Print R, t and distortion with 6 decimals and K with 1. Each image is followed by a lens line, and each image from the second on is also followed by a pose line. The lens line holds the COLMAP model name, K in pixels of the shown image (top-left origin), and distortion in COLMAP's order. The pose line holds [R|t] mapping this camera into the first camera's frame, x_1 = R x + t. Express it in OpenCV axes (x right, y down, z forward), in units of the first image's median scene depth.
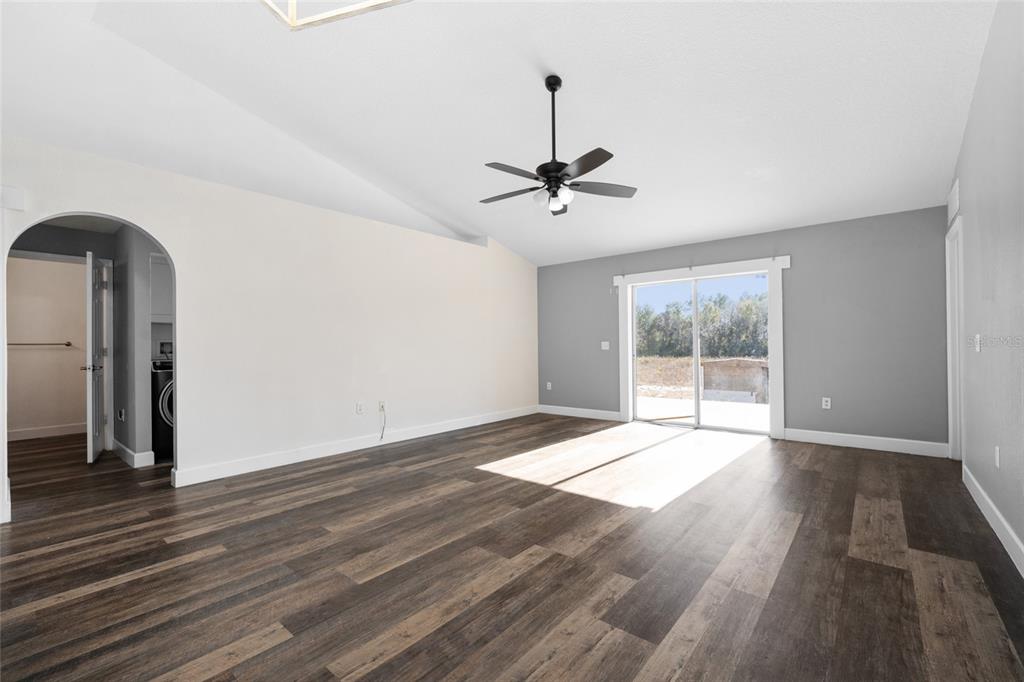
lens RADIAL K [[438.1, 0, 509.9], [0, 438.1, 340.4], [0, 0, 1]] dist [-0.011700, 0.003725]
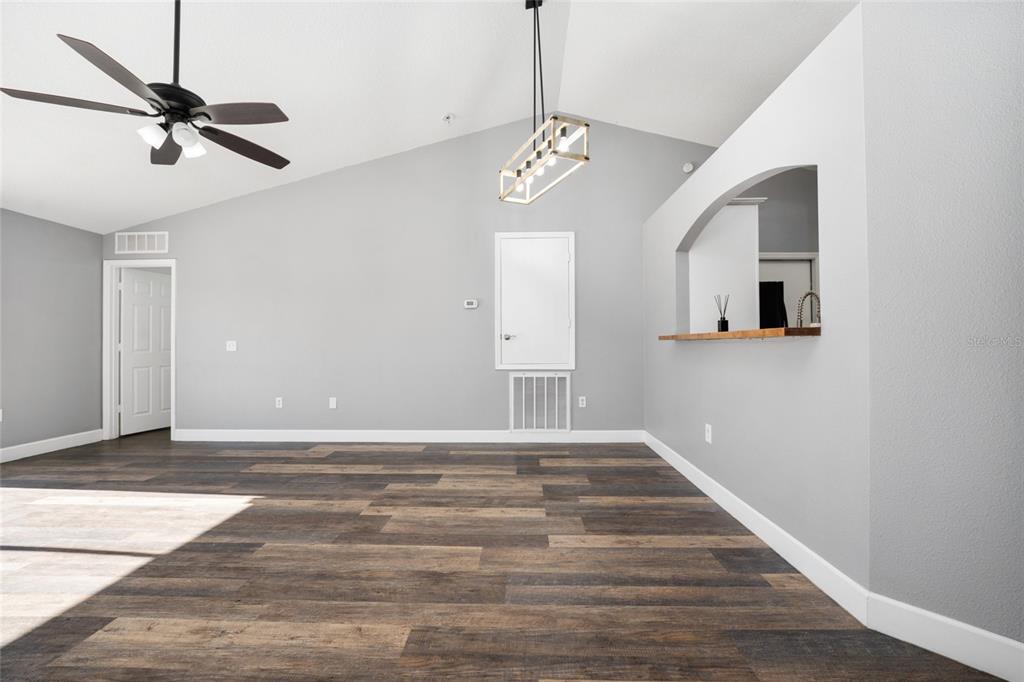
lens RADIAL K [[413.4, 0, 515.1], [0, 413.4, 342.7], [0, 0, 1]] dist [-0.018920, 0.003336]
pose [[-0.627572, 0.016357, 0.778387, -0.943464], [0.001407, 0.999801, -0.019876, 0.027962], [-0.778557, -0.011379, -0.627470, 1.216895]]
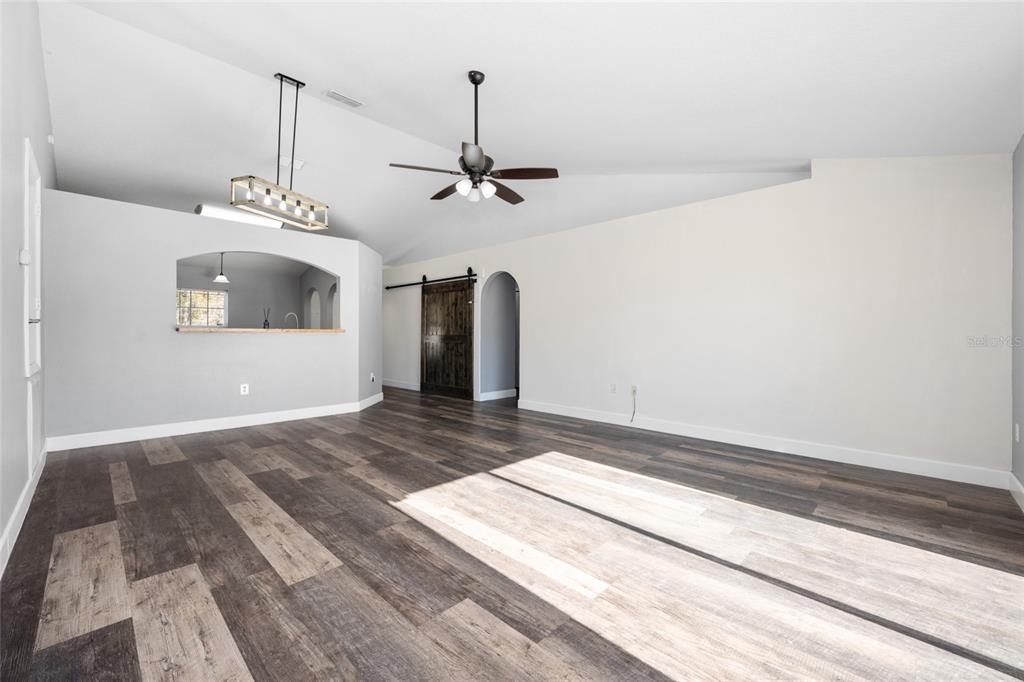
lens RADIAL K [[413.4, 0, 518.5], [0, 413.4, 339.3], [0, 0, 1]] dist [-0.018920, 0.003336]
pose [[-0.057567, 0.019742, -0.998146, 1.309709], [0.010160, 0.999764, 0.019188, 0.007453], [0.998290, -0.009036, -0.057754, 1.429349]]
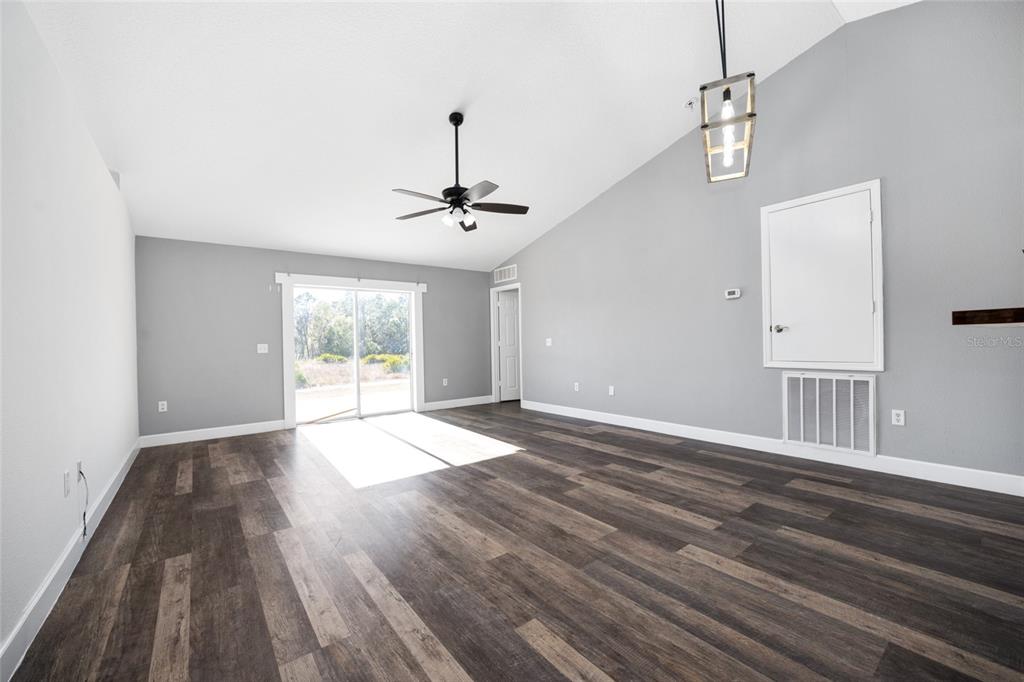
lens RADIAL K [[413.4, 0, 514.4], [0, 413.4, 341.8], [0, 0, 1]] dist [-0.018920, 0.003336]
pose [[0.201761, 0.006349, 0.979414, -1.172605], [0.007246, 0.999942, -0.007975, 0.020826], [-0.979408, 0.008706, 0.201704, 0.785197]]
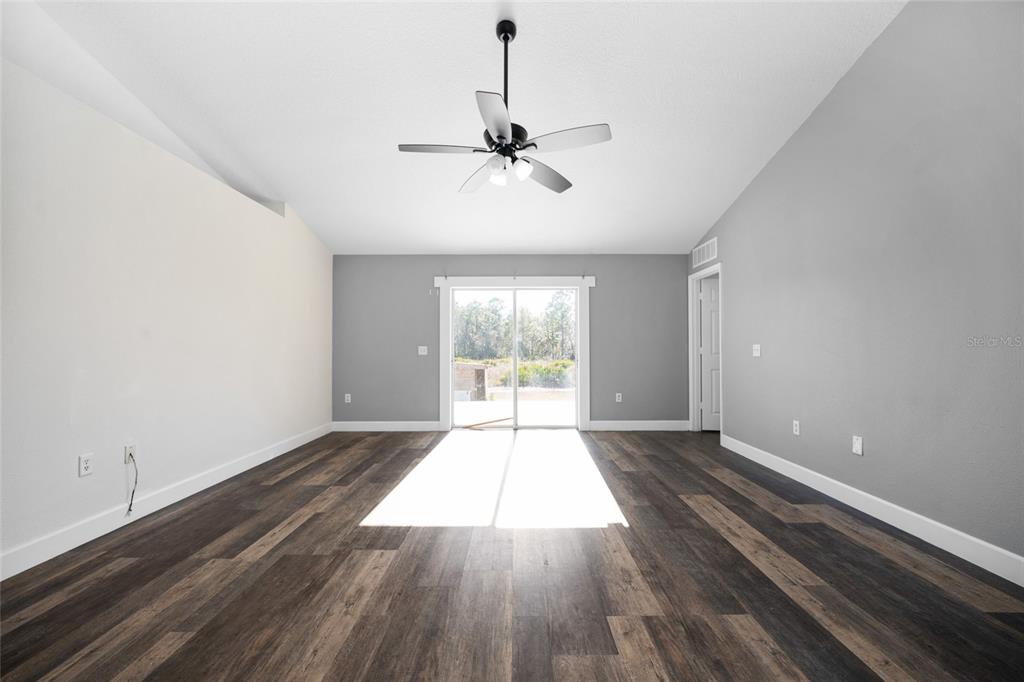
lens RADIAL K [[413.4, 0, 513.7], [0, 413.4, 340.1], [0, 0, 1]] dist [-0.018920, 0.003336]
pose [[0.763325, 0.022693, 0.645616, -0.468615], [-0.013825, 0.999728, -0.018794, 0.008734], [-0.645866, 0.005420, 0.763431, 0.501744]]
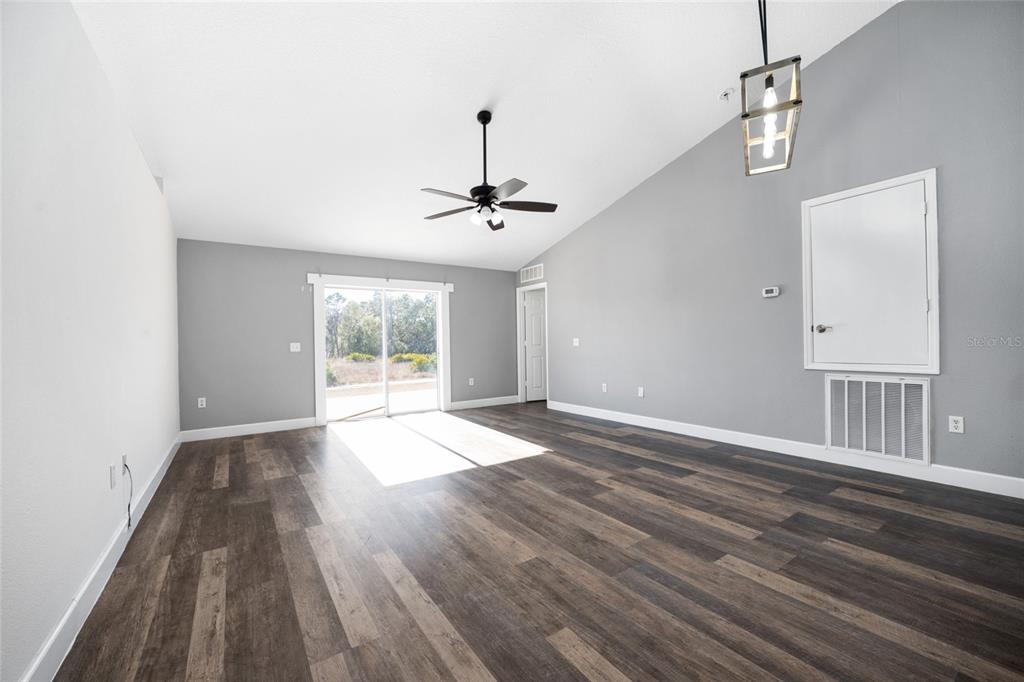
lens RADIAL K [[413.4, 0, 513.7], [0, 413.4, 341.6], [0, 0, 1]] dist [-0.018920, 0.003336]
pose [[0.261399, 0.007275, 0.965203, -1.159124], [0.003547, 0.999958, -0.008498, 0.021129], [-0.965224, 0.005645, 0.261362, 0.798940]]
